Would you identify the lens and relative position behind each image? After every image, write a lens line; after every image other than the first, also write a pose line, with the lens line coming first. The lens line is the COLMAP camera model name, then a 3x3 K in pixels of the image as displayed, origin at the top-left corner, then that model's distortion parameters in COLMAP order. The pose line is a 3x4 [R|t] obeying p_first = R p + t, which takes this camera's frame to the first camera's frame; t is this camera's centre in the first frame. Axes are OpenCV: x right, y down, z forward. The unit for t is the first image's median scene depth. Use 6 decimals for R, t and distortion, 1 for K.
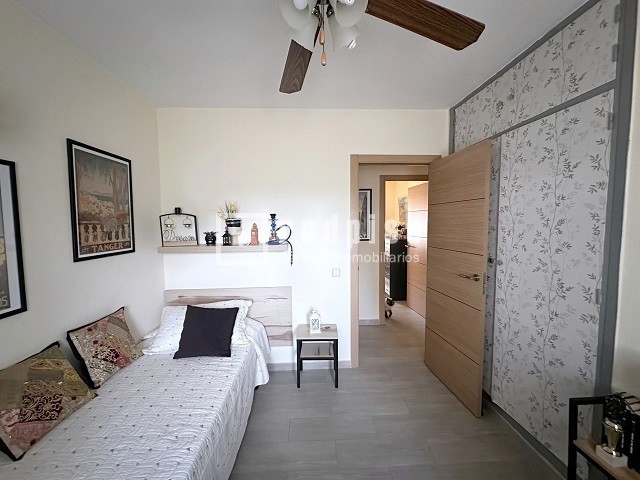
lens RADIAL K [[263.5, 0, 318.9], [0, 263.5, 238.8], [0, 0, 1]] dist [-0.000598, -0.000097]
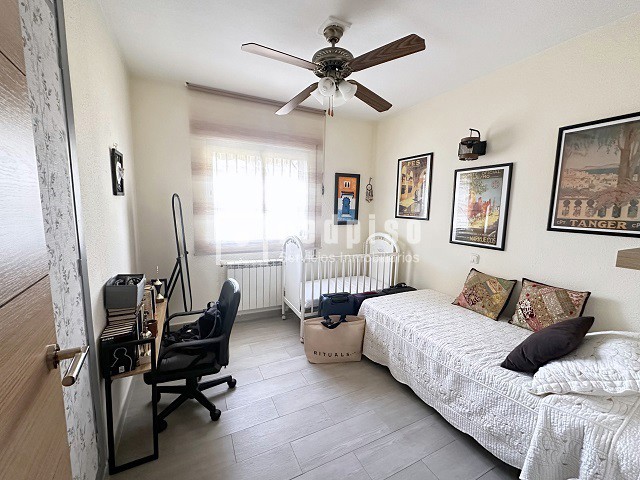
lens RADIAL K [[263.5, 0, 319.2], [0, 263.5, 238.0], [0, 0, 1]] dist [-0.000598, -0.000097]
pose [[-0.910003, 0.037303, -0.412921, 0.506244], [-0.041963, 0.982543, 0.181241, -0.050692], [0.412473, 0.182257, -0.892552, 1.524078]]
